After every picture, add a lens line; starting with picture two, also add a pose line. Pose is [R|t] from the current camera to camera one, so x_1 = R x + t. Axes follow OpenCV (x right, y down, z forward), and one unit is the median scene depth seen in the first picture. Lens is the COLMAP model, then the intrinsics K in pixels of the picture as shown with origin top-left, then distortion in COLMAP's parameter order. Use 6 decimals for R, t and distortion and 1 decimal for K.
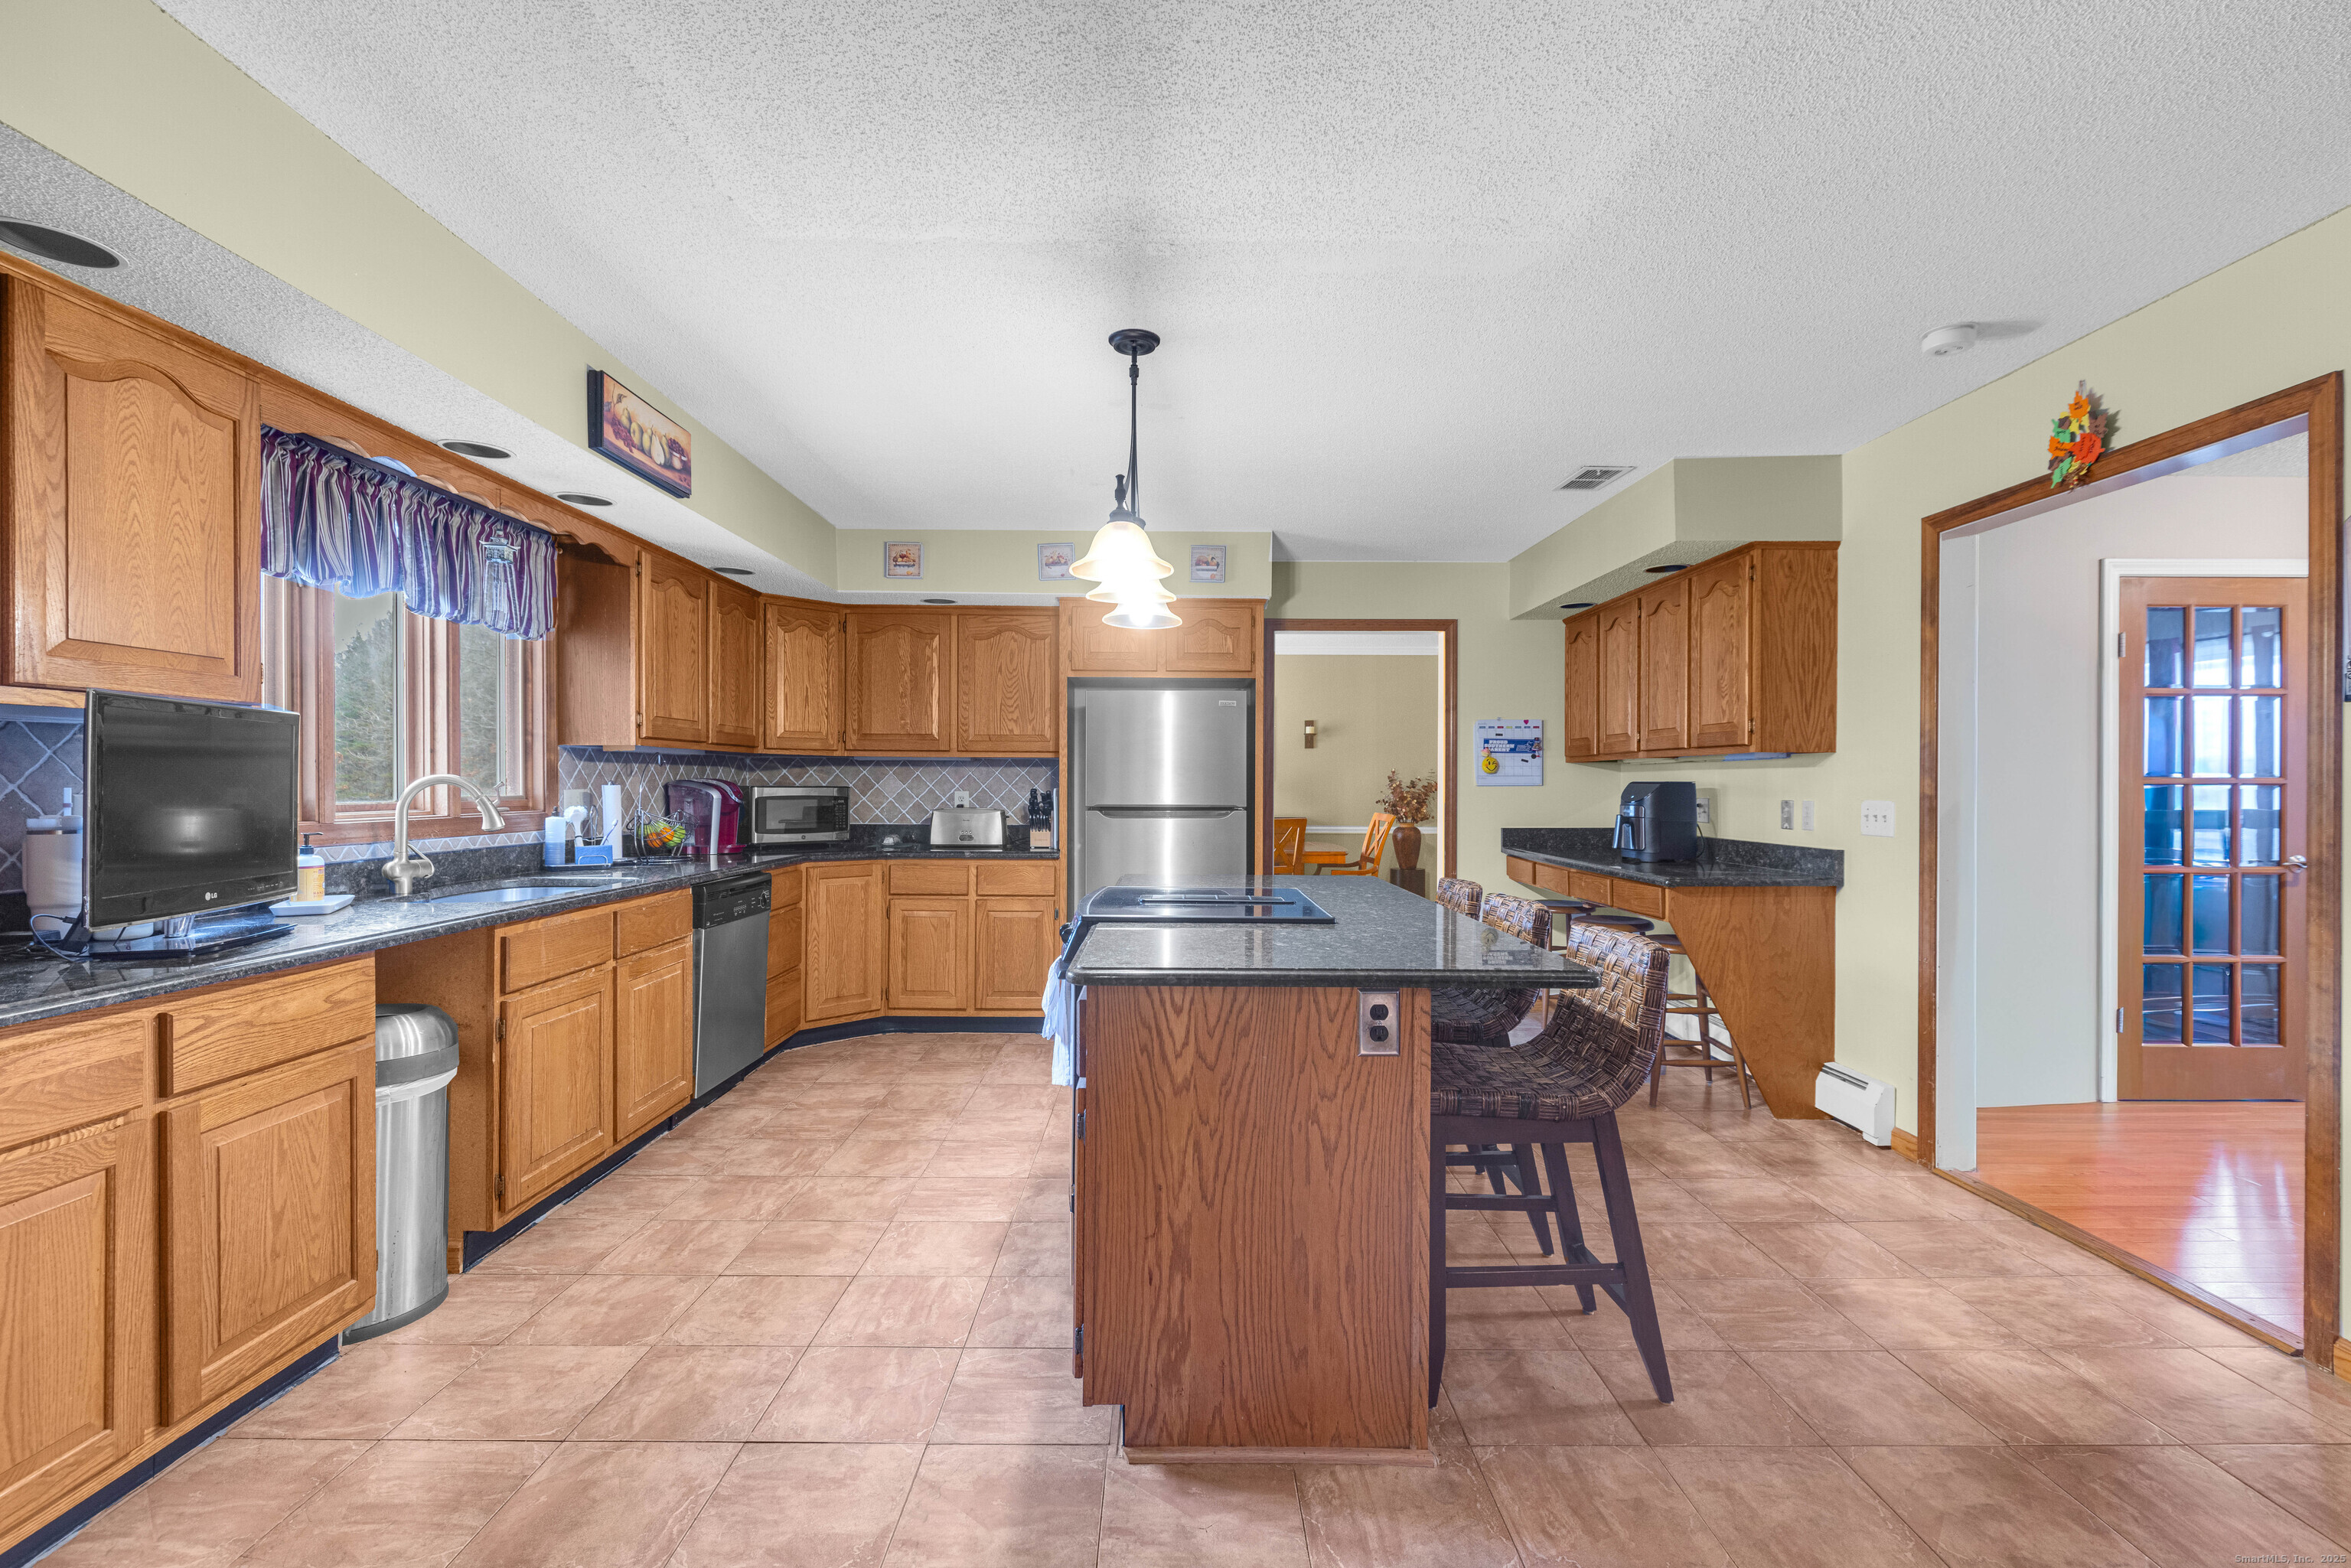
lens RADIAL K [[1052.7, 0, 1175.5], [0, 1052.7, 784.0], [0, 0, 1]] dist [0.001517, -0.000103]
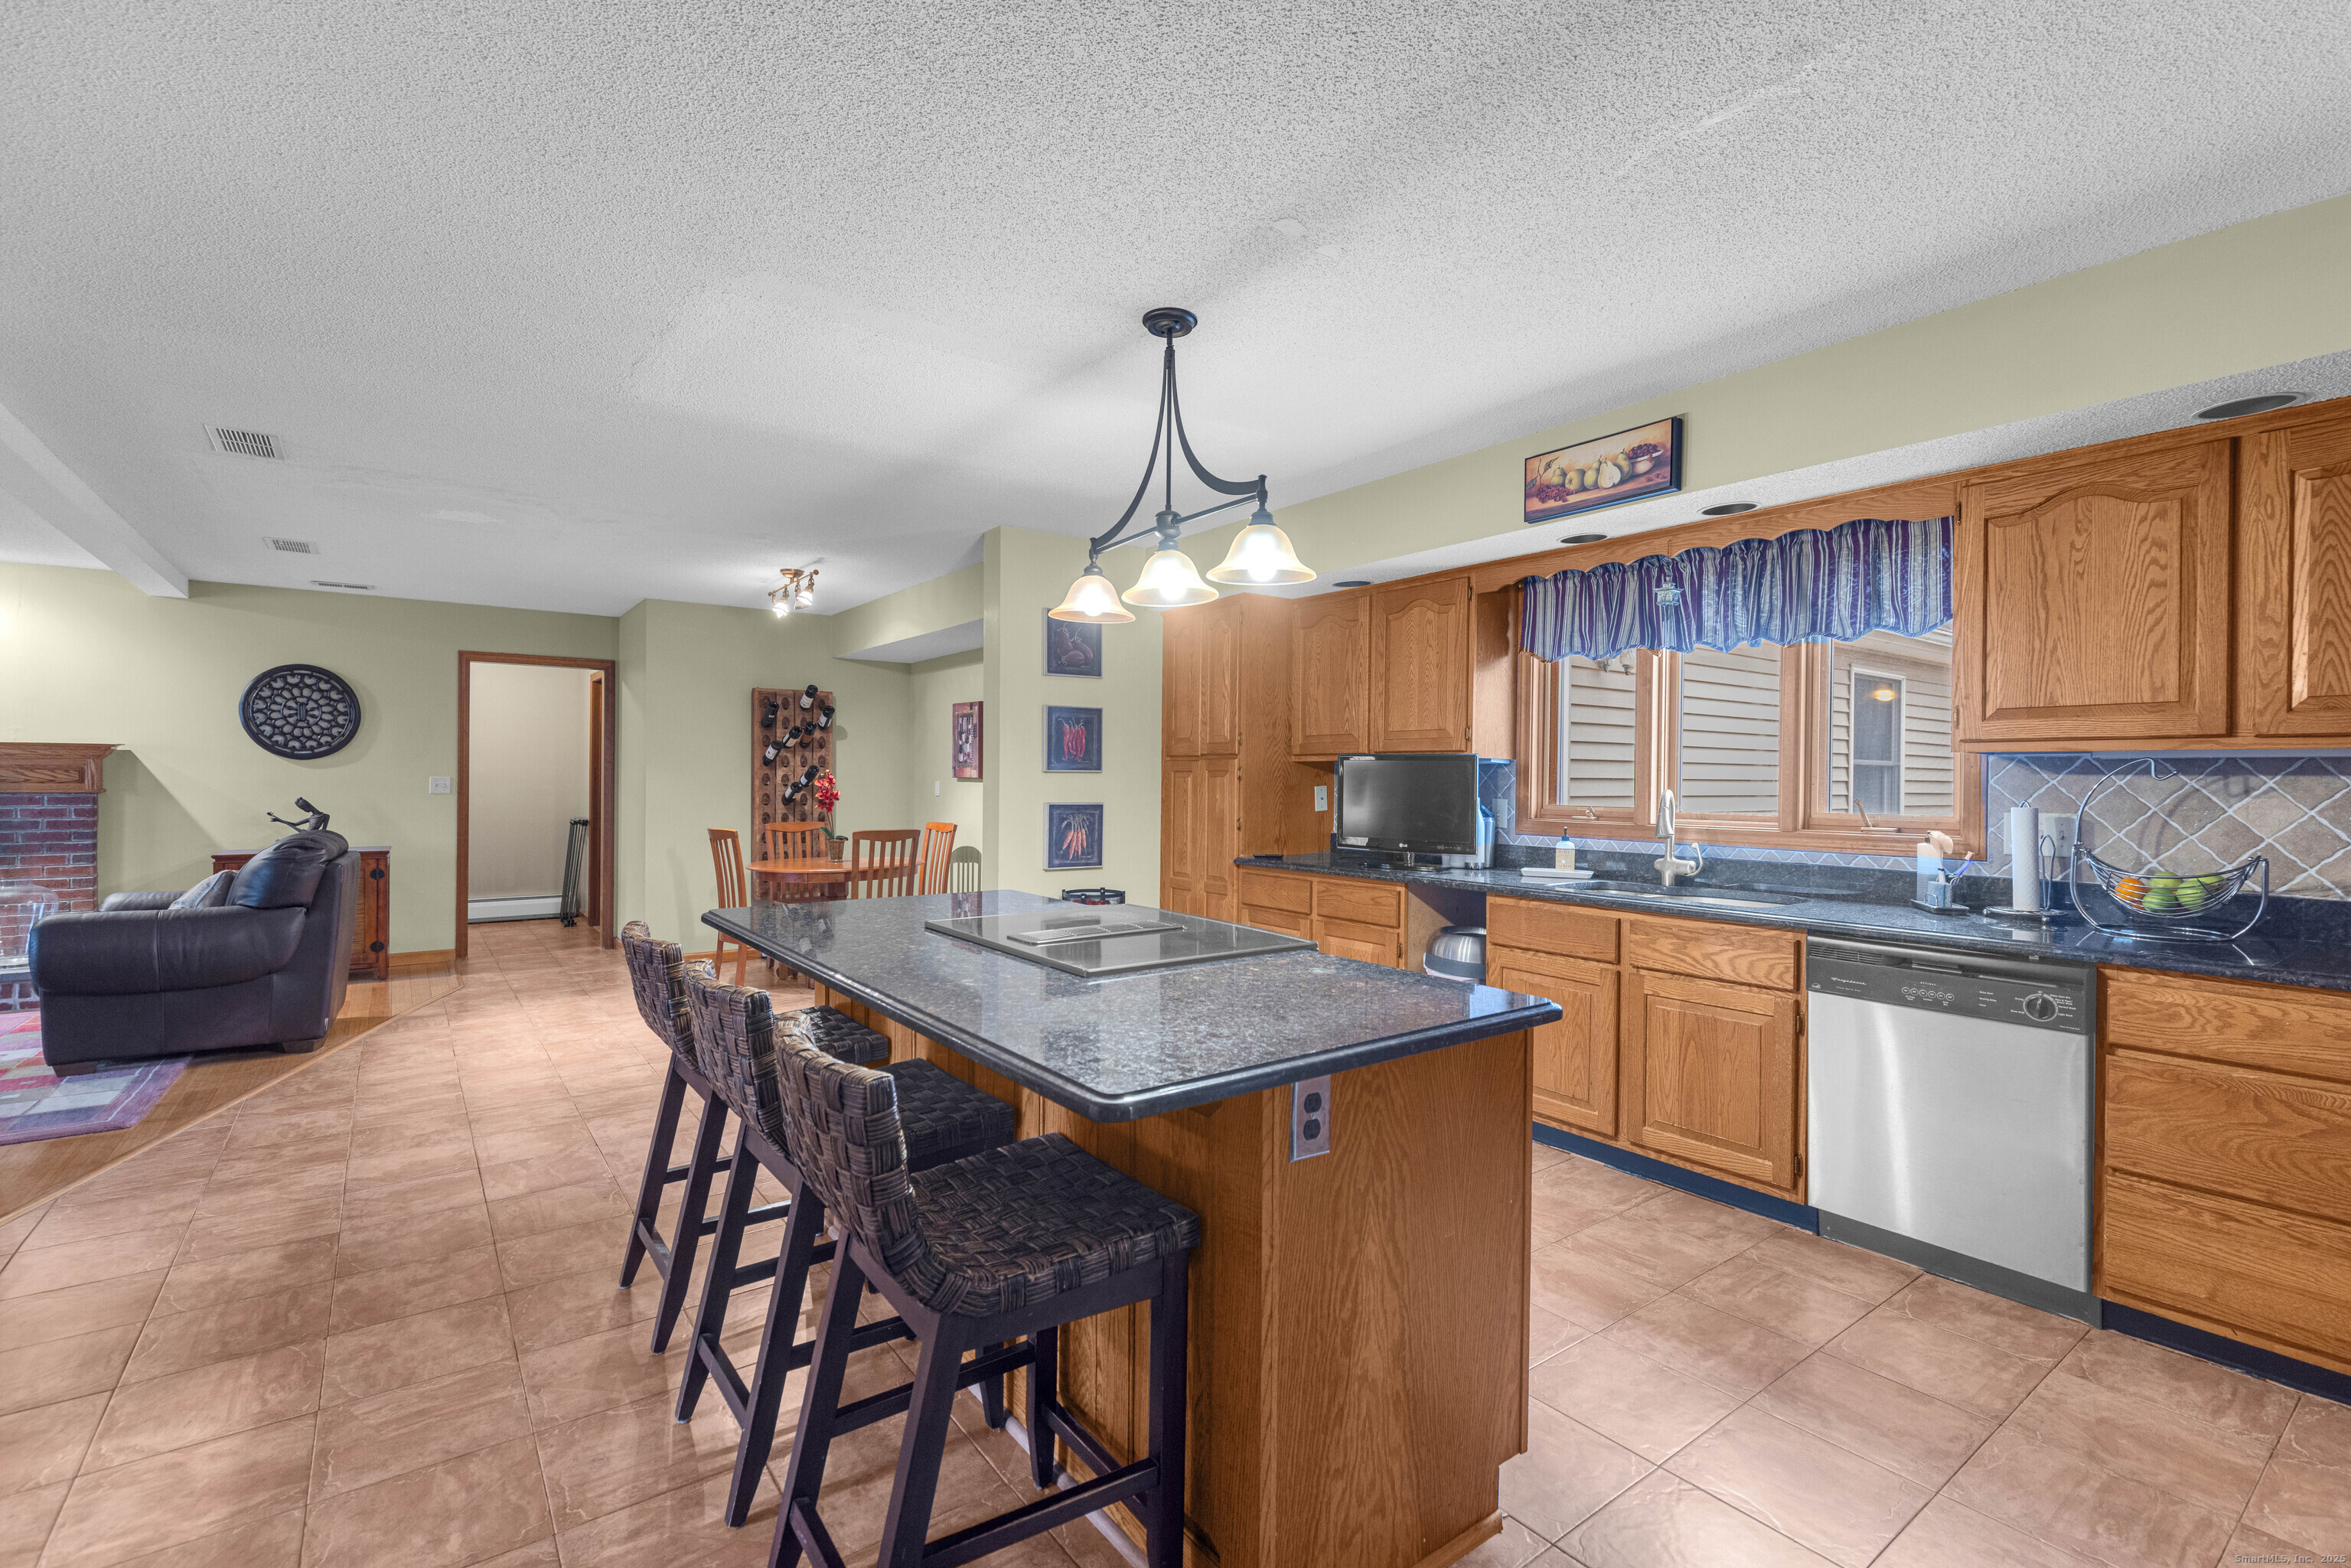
lens RADIAL K [[1046.7, 0, 1182.7], [0, 1046.7, 782.8], [0, 0, 1]] dist [0.001127, 0.000596]
pose [[-0.801692, -0.009273, -0.597665, 0.385054], [-0.013238, 0.999910, 0.002243, -0.010218], [0.597590, 0.009711, -0.801743, 1.342267]]
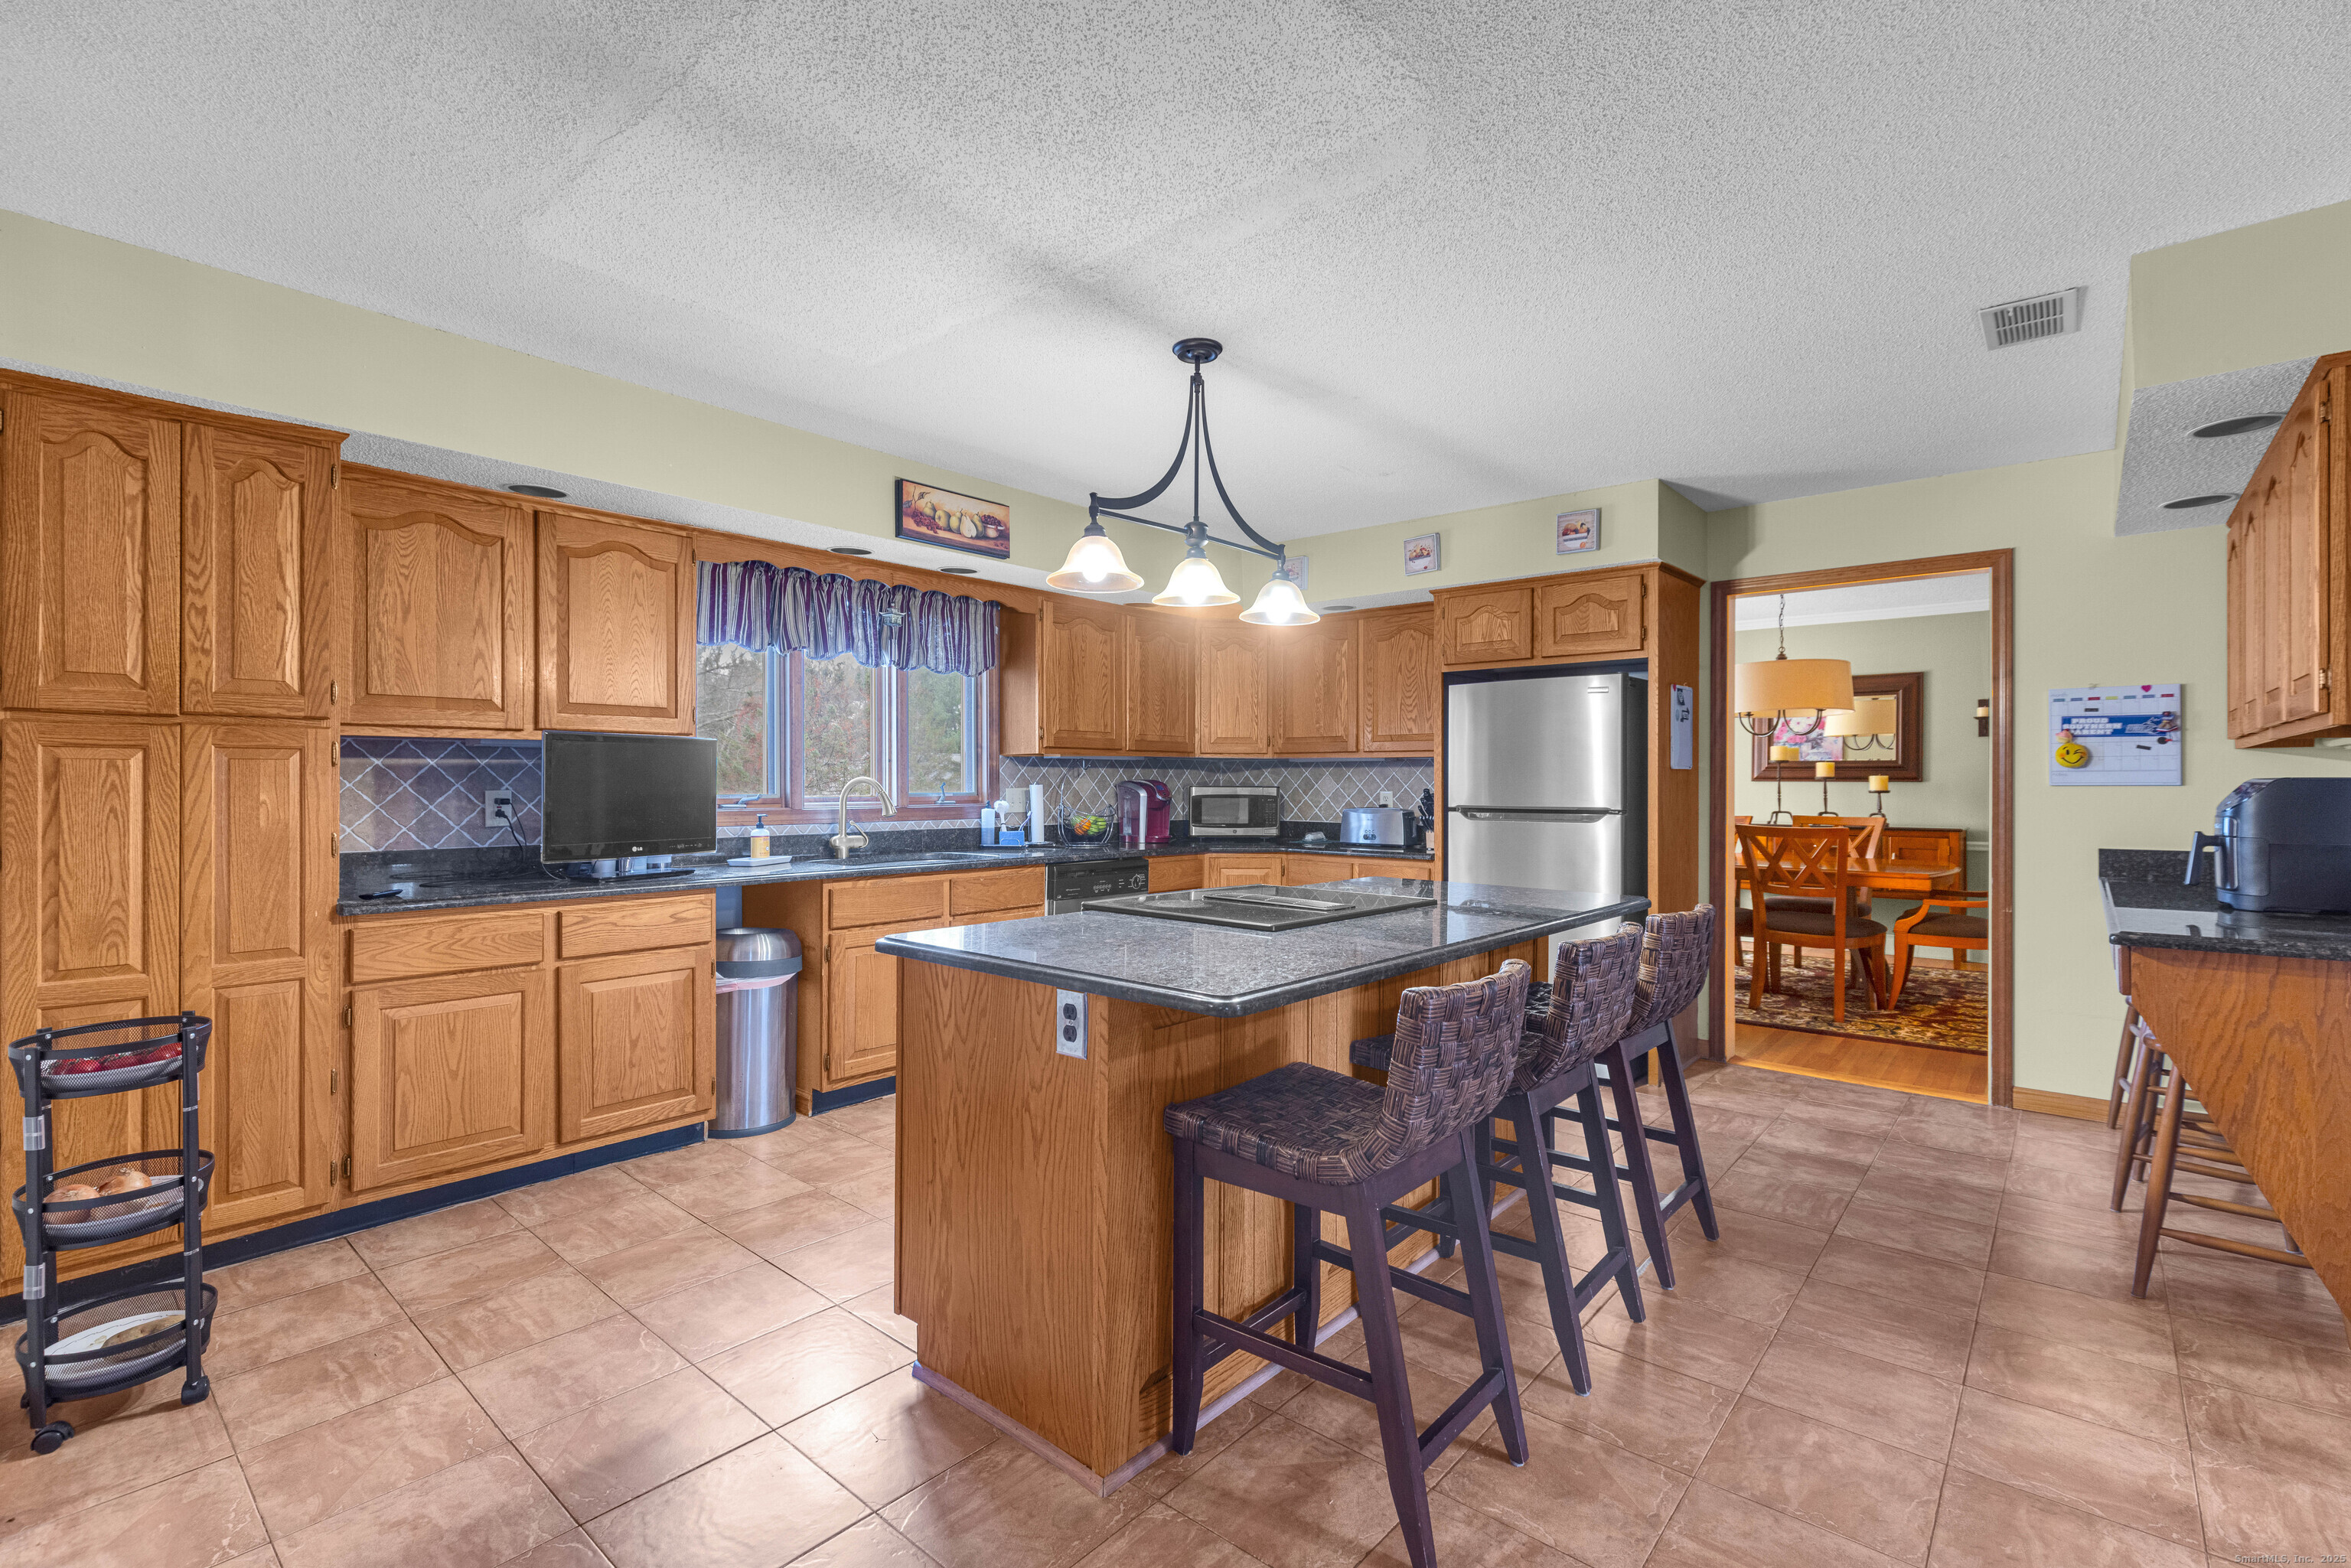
lens RADIAL K [[1042.7, 0, 1180.4], [0, 1042.7, 783.2], [0, 0, 1]] dist [0.002321, 0.000403]
pose [[0.754363, -0.002040, -0.656455, 0.470063], [0.000323, 0.999996, -0.002736, 0.002928], [0.656458, 0.001852, 0.754361, 0.170869]]
